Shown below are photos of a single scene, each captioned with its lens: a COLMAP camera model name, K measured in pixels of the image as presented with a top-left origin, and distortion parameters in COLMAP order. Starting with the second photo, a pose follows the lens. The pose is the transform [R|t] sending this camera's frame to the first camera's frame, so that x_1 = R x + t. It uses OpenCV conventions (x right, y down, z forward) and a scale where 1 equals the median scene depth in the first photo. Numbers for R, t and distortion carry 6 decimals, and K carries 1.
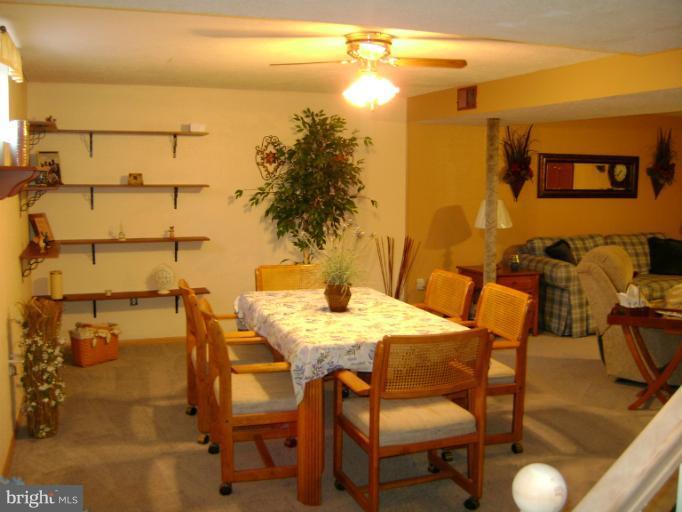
lens RADIAL K [[726.7, 0, 341.0], [0, 726.7, 256.0], [0, 0, 1]] dist [-0.103408, -0.011172]
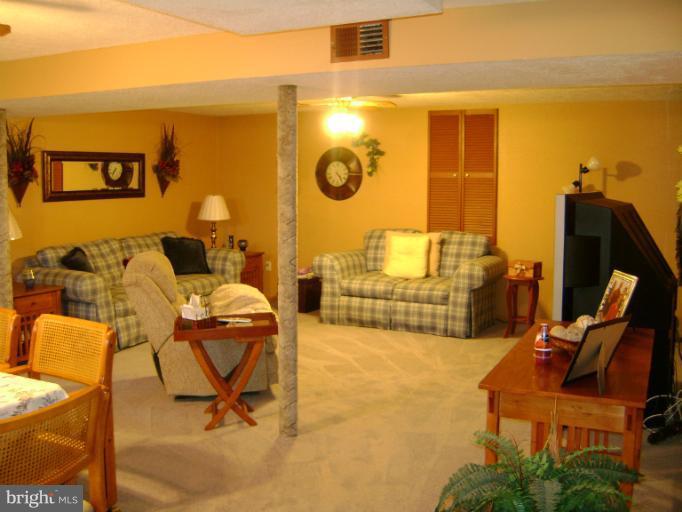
lens RADIAL K [[726.7, 0, 341.0], [0, 726.7, 256.0], [0, 0, 1]] dist [-0.103408, -0.011172]
pose [[0.745435, -0.084270, 0.661231, -0.036607], [0.082504, 0.996013, 0.033926, -0.015275], [-0.661453, 0.029265, 0.749415, 0.118970]]
